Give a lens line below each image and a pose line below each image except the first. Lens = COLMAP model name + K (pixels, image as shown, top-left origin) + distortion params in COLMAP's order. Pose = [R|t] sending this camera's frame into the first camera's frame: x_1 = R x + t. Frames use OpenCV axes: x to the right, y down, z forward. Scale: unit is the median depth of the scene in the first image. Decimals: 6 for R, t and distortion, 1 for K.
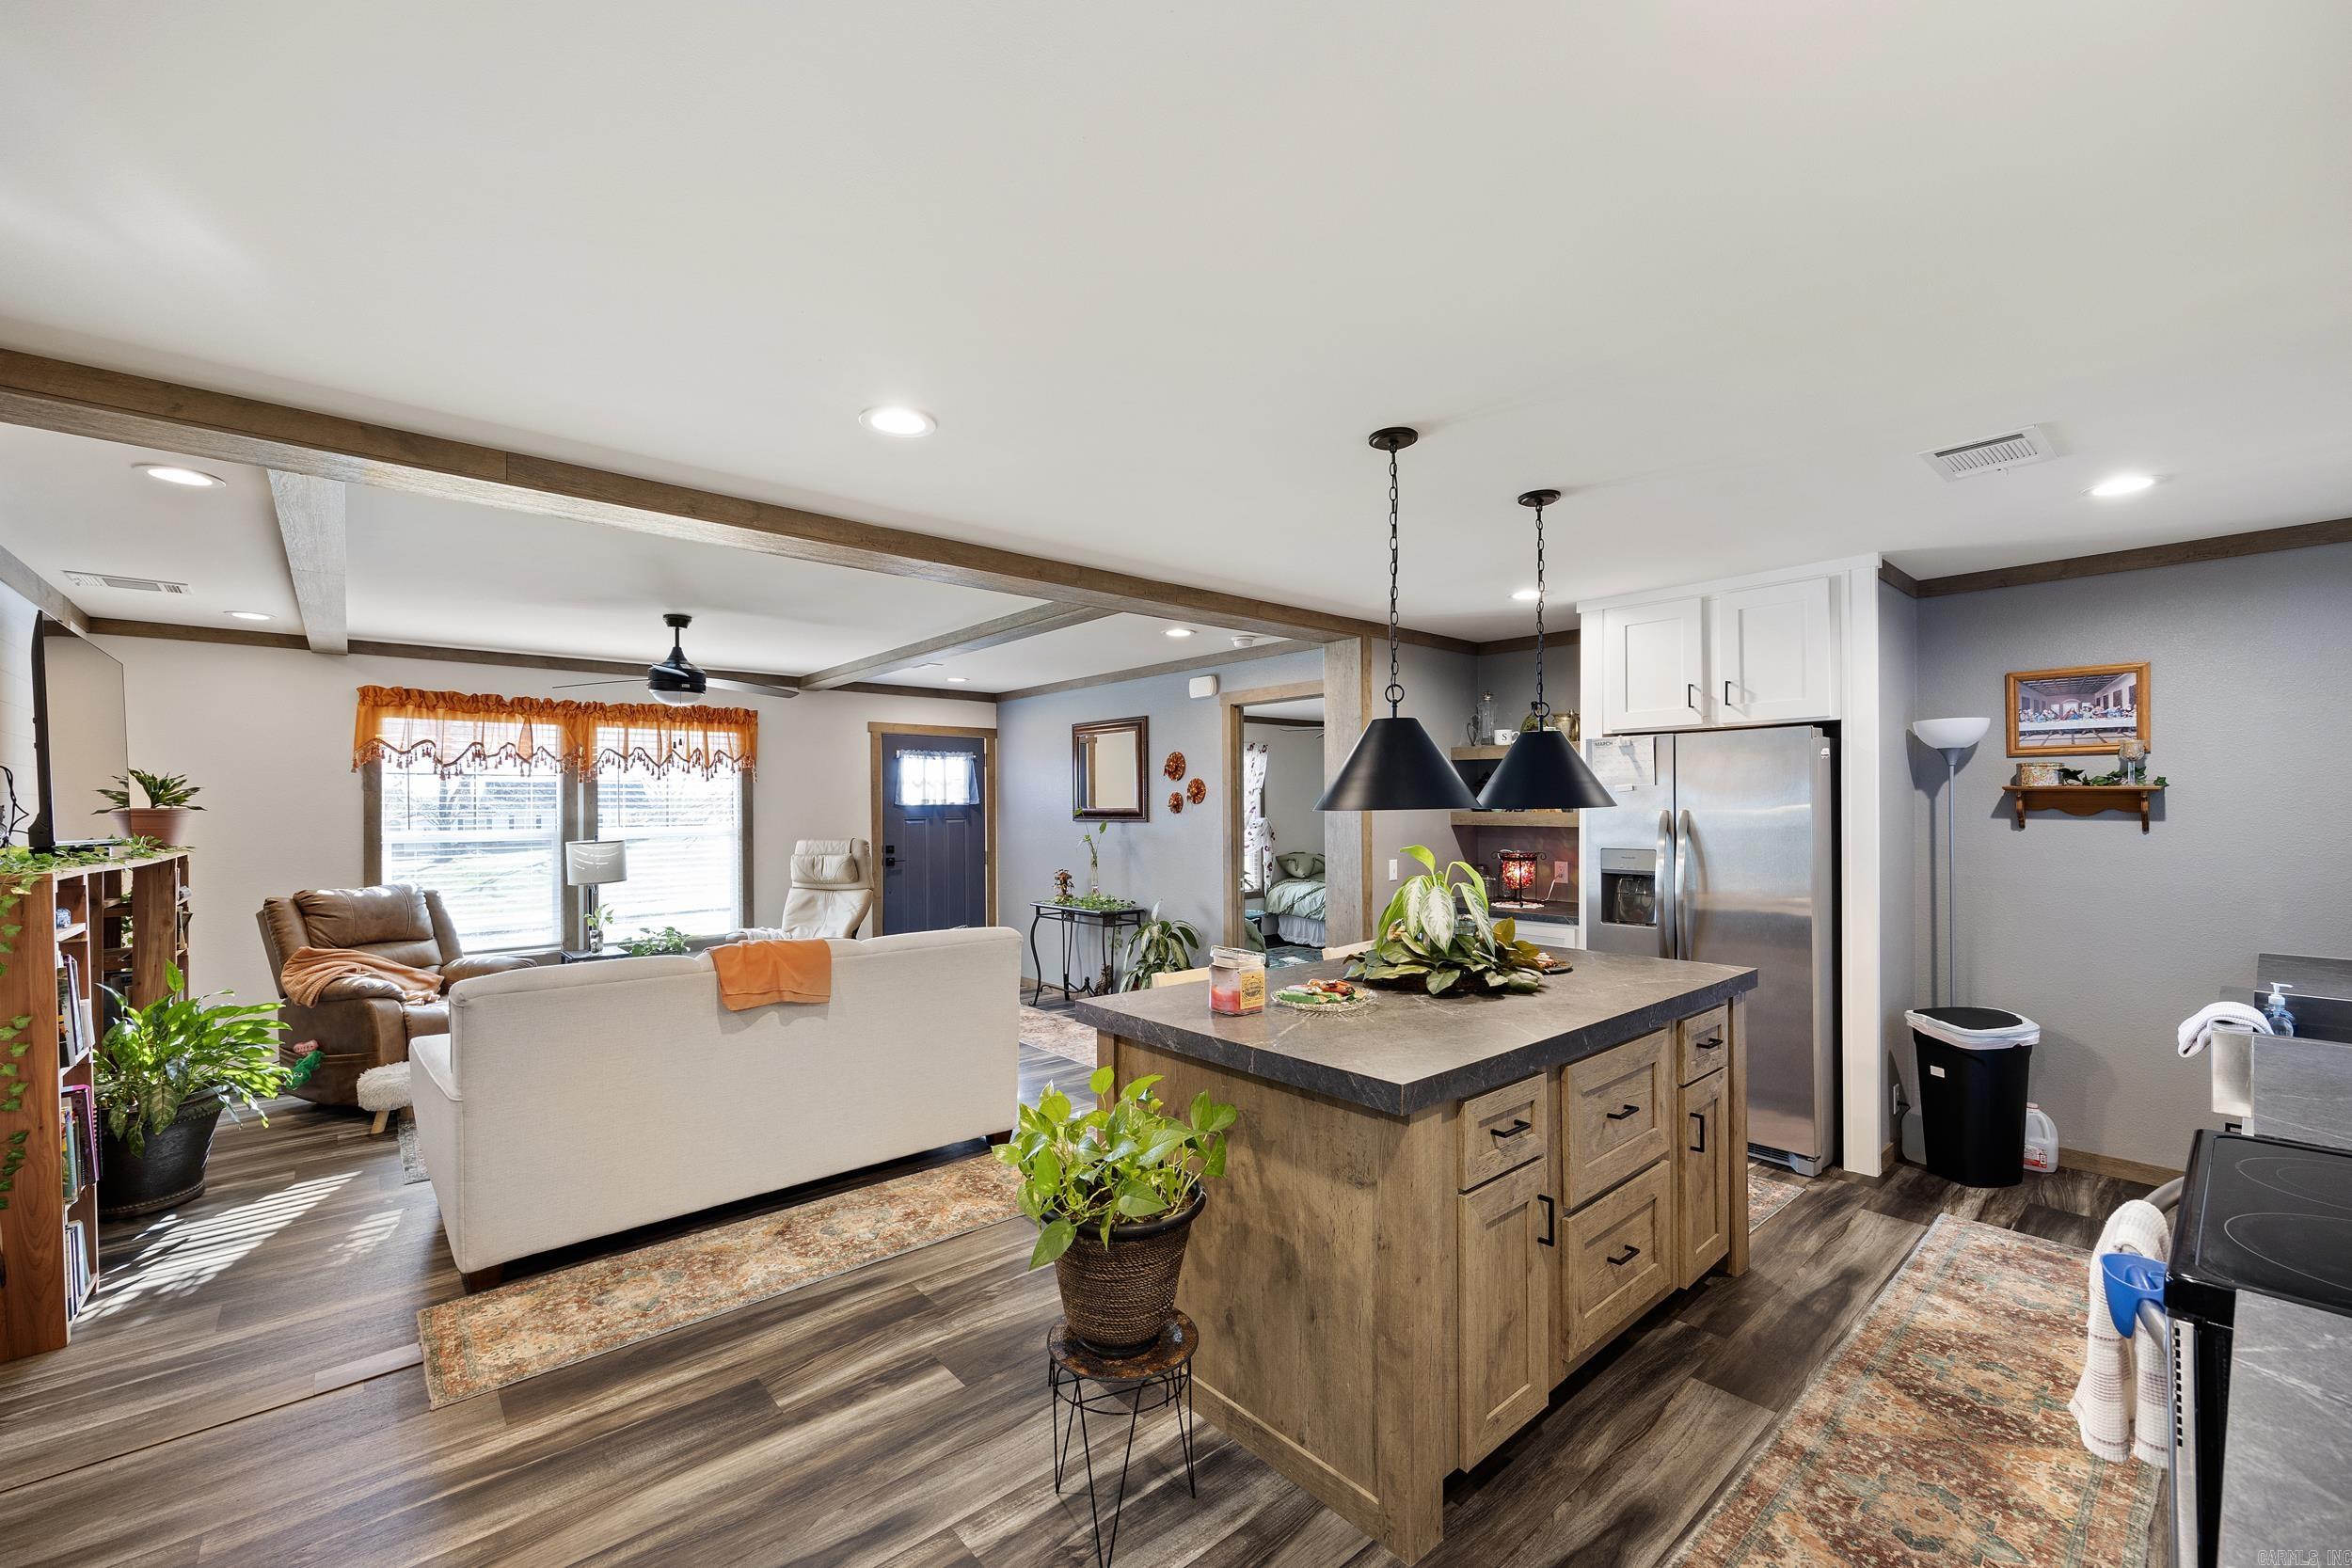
lens RADIAL K [[958.0, 0, 1195.2], [0, 958.0, 805.5], [0, 0, 1]] dist [-0.006879, 0.001980]
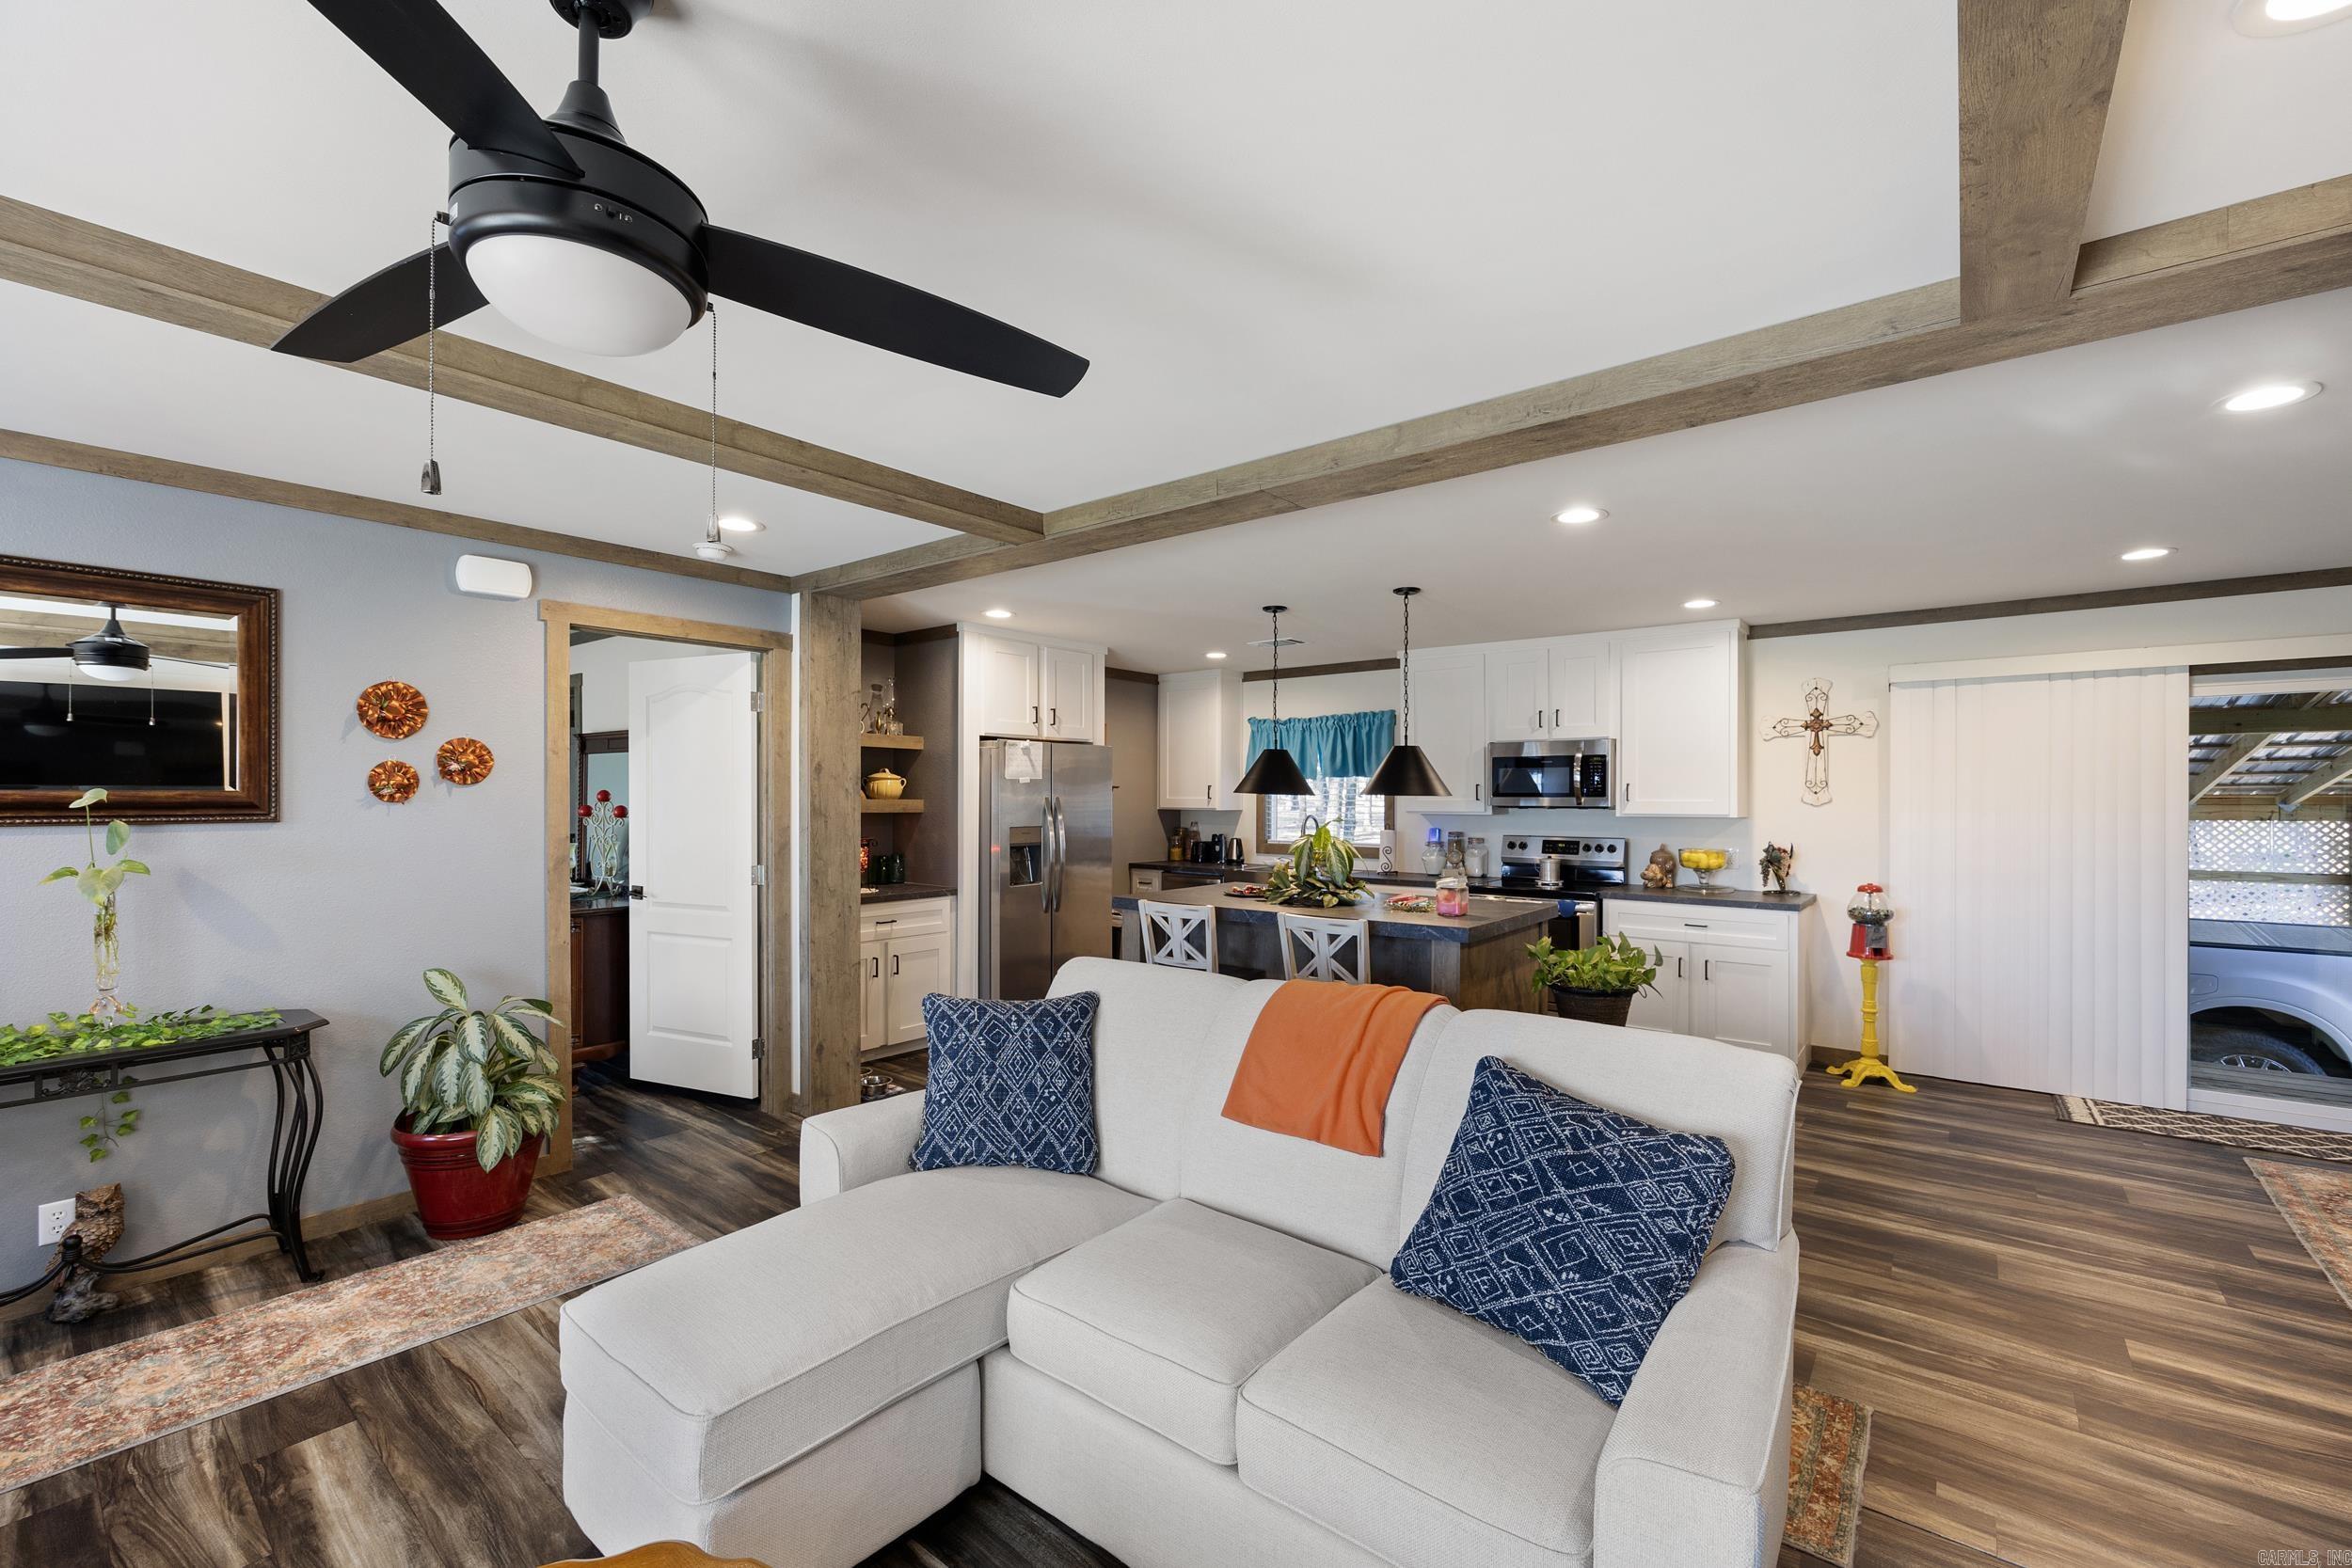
lens RADIAL K [[958.0, 0, 1190.4], [0, 958.0, 790.8], [0, 0, 1]] dist [-0.006879, 0.001980]
pose [[-0.166823, 0.009803, 0.985938, -0.695825], [-0.001051, 0.999948, -0.010120, 0.007768], [-0.985986, -0.002725, -0.166804, 0.785641]]
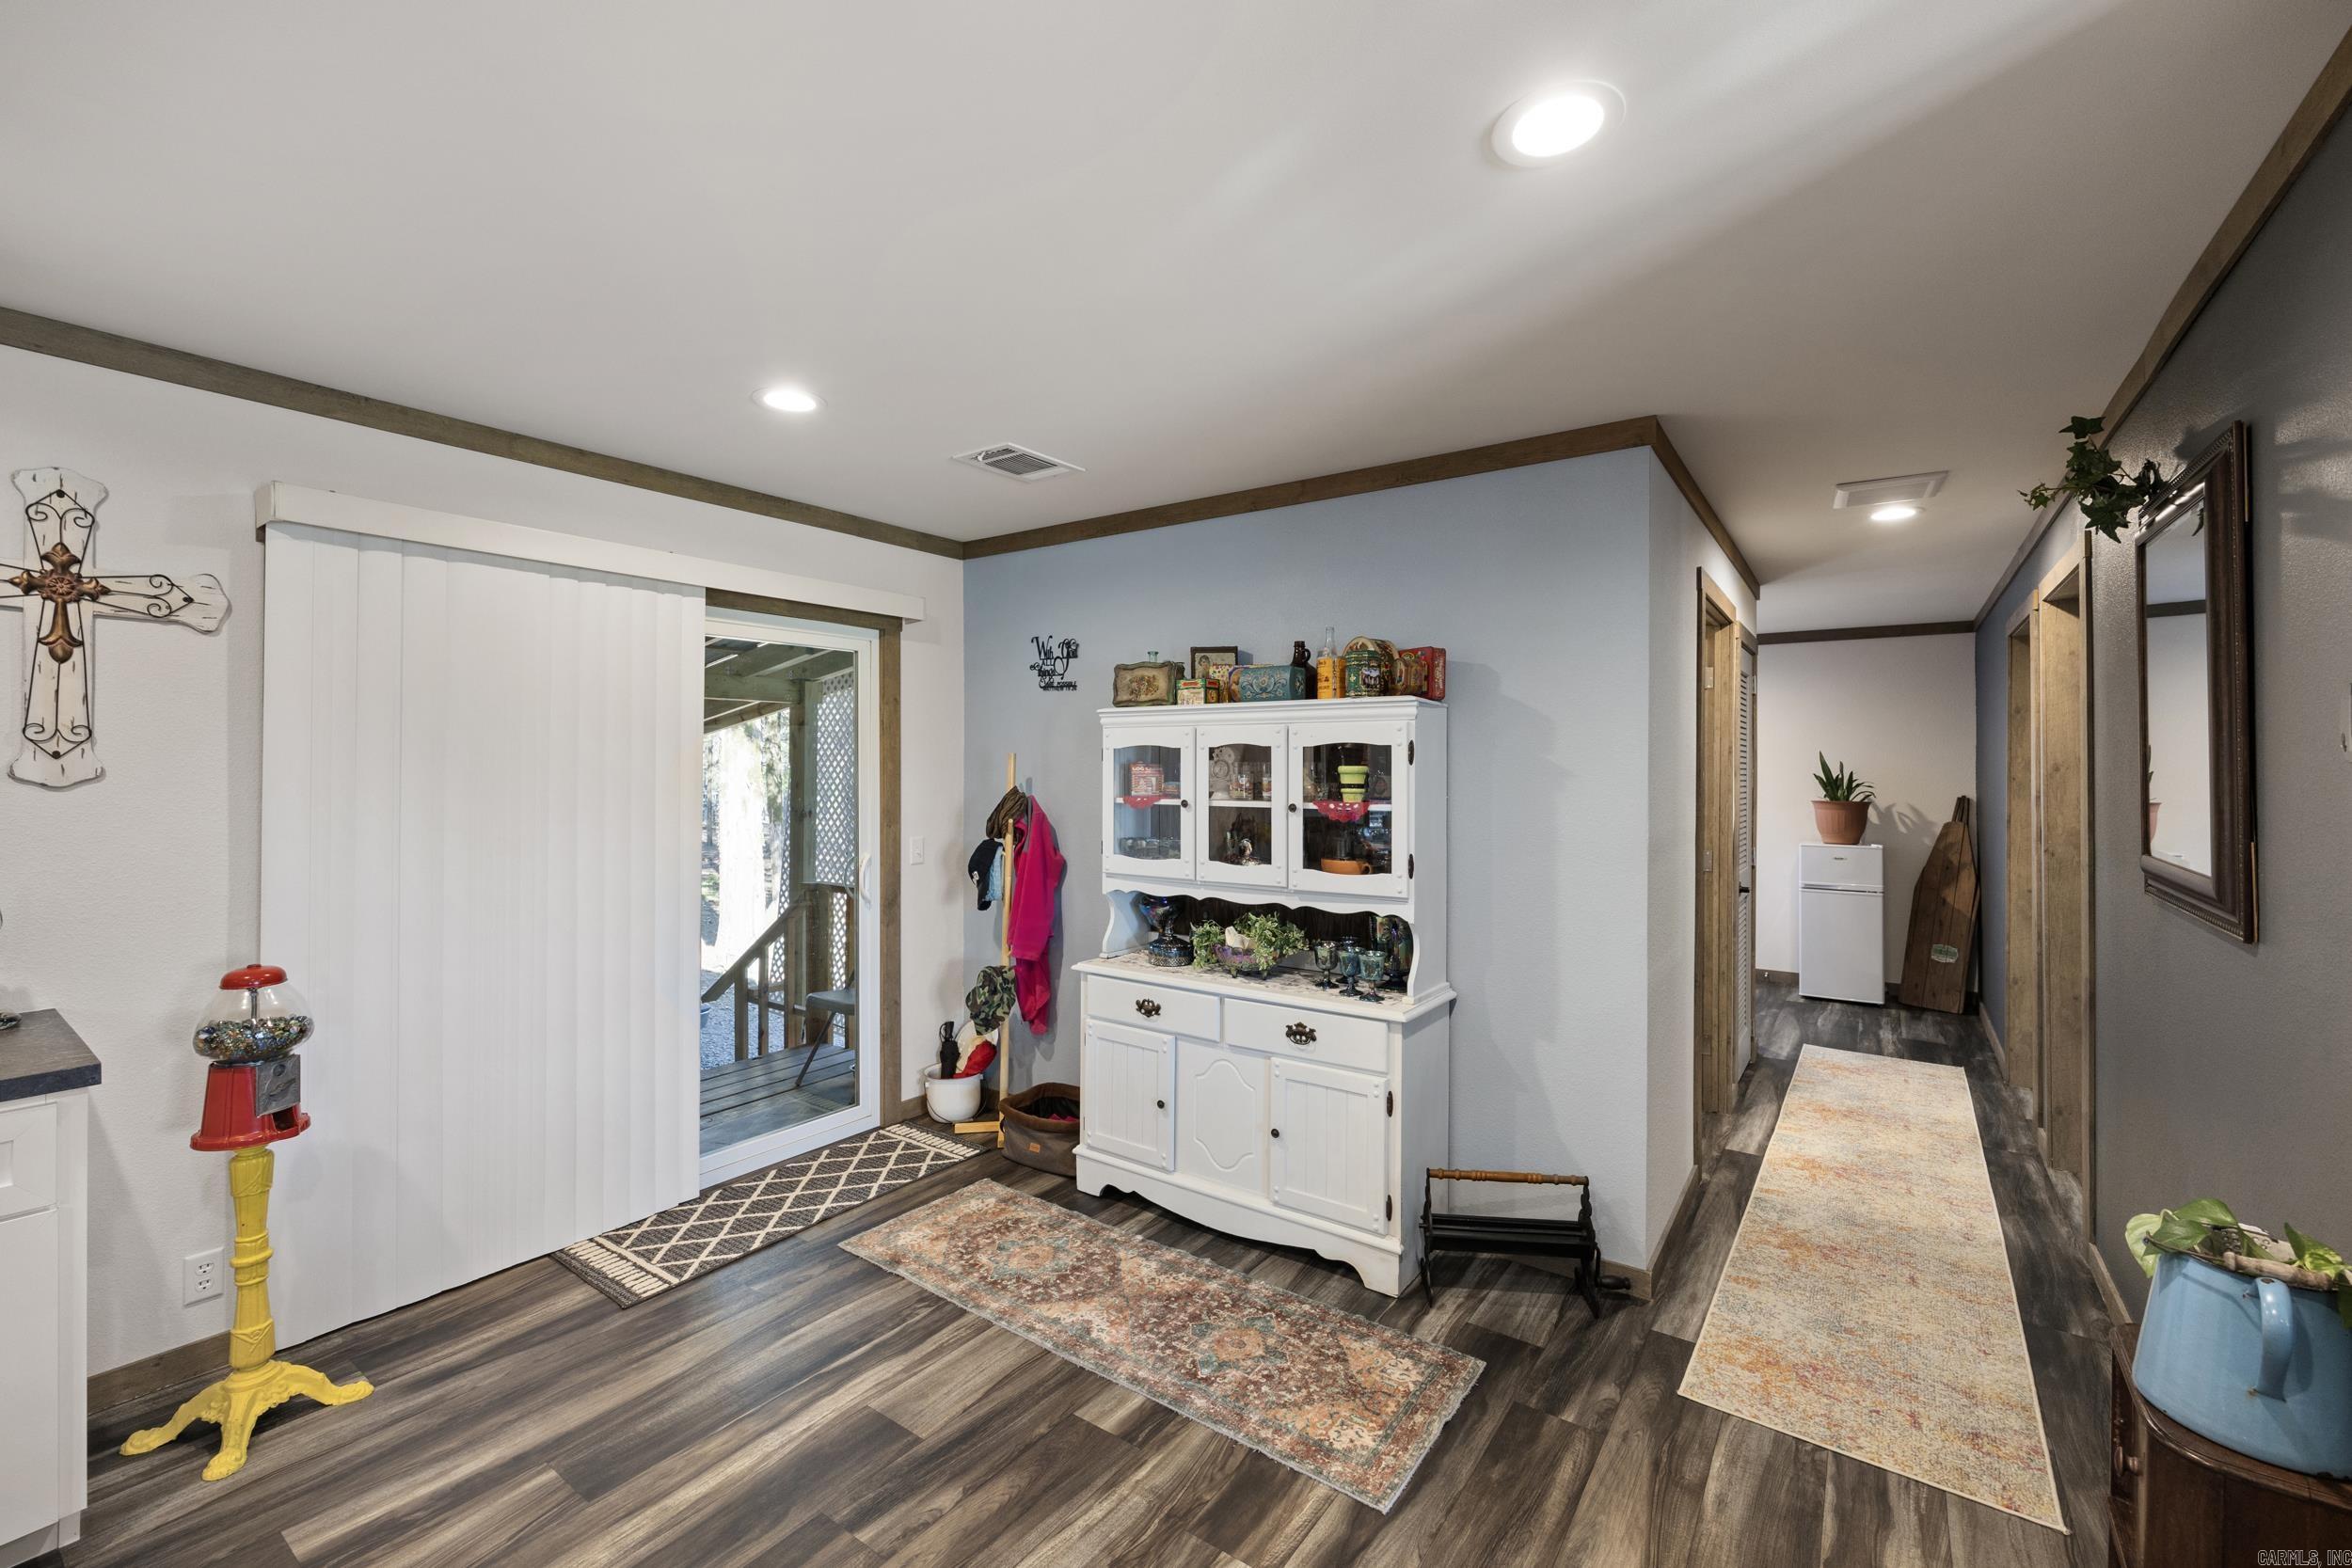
lens RADIAL K [[958.0, 0, 1164.4], [0, 958.0, 772.2], [0, 0, 1]] dist [-0.006879, 0.001980]
pose [[-0.976789, -0.001855, -0.214194, -0.196219], [-0.002910, 0.999985, 0.004609, 0.003067], [0.214183, 0.005125, -0.976780, 0.466400]]
